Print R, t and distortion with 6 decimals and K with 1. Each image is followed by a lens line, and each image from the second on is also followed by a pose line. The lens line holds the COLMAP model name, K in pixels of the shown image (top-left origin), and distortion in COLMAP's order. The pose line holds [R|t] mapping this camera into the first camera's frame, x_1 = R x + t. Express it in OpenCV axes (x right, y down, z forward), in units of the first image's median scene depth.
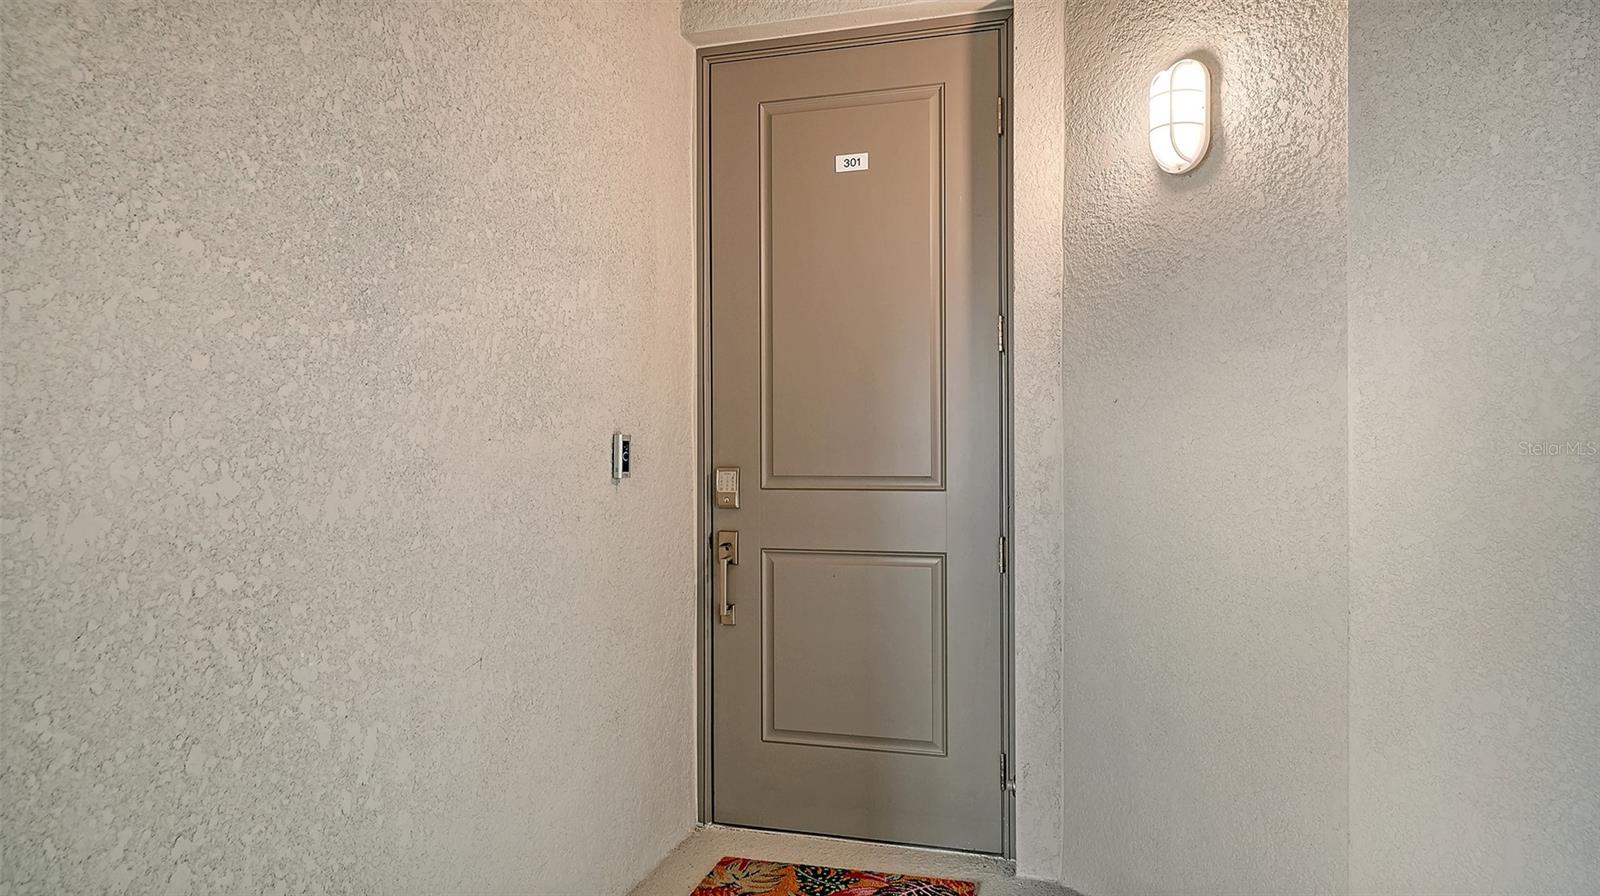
lens RADIAL K [[1008.8, 0, 800.1], [0, 1008.8, 457.3], [0, 0, 1]] dist [0.015746, -0.000528]
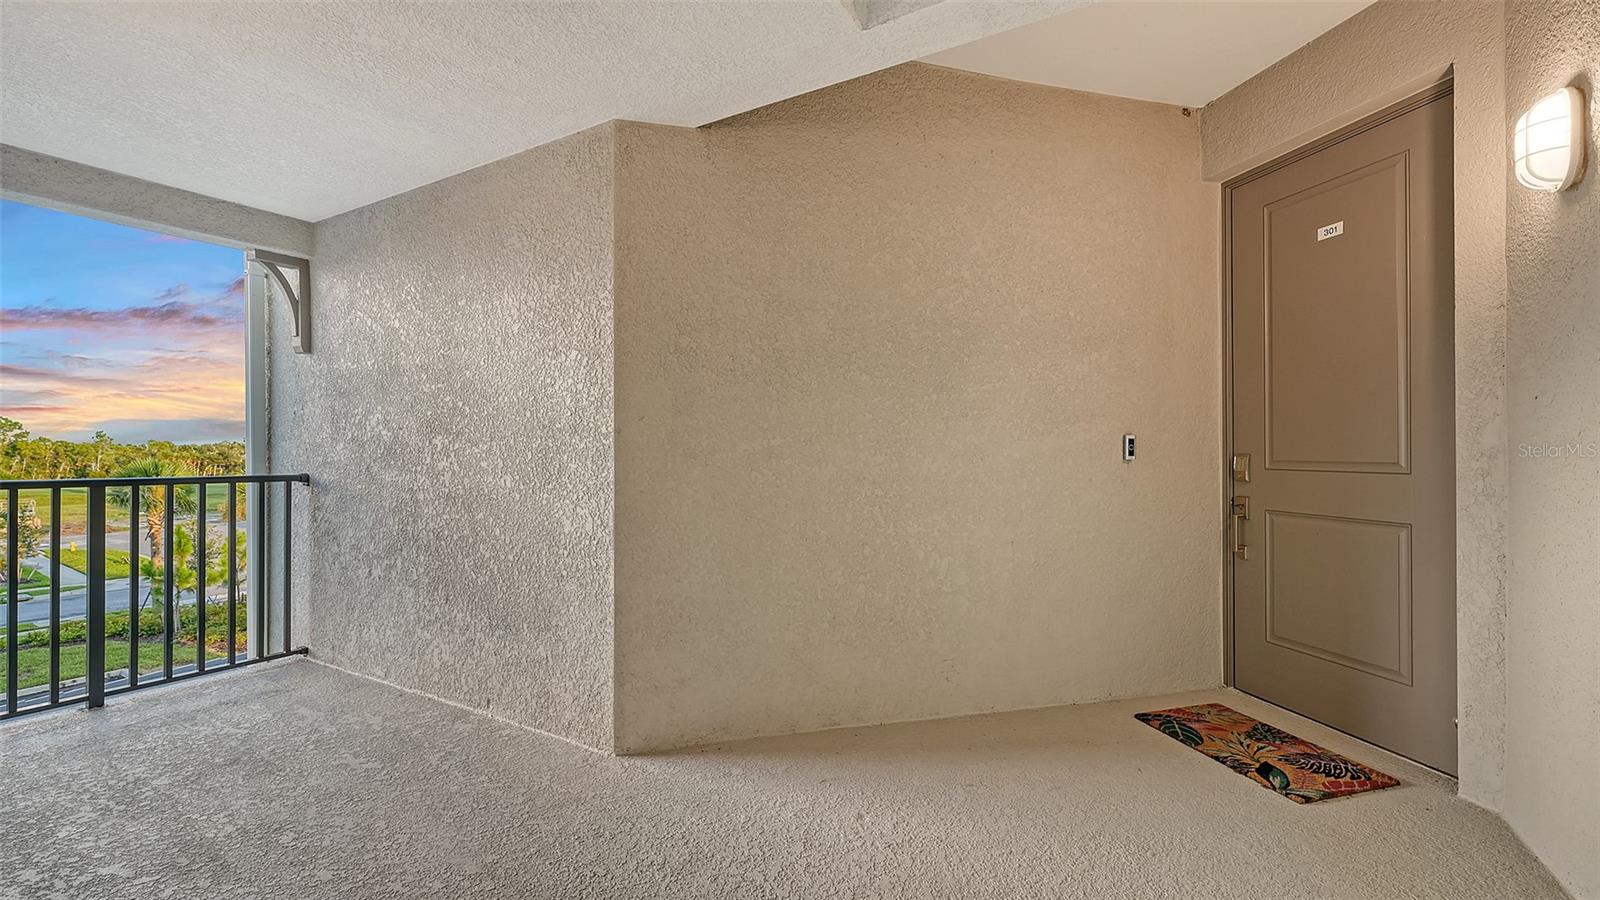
lens RADIAL K [[650.3, 0, 800.0], [0, 650.3, 450.0], [0, 0, 1]] dist [-0.001544, -0.000358]
pose [[0.501201, 0.002677, -0.865327, 0.580738], [0.002079, 0.999989, 0.004298, -0.002811], [0.865329, -0.003953, 0.501189, -0.074877]]
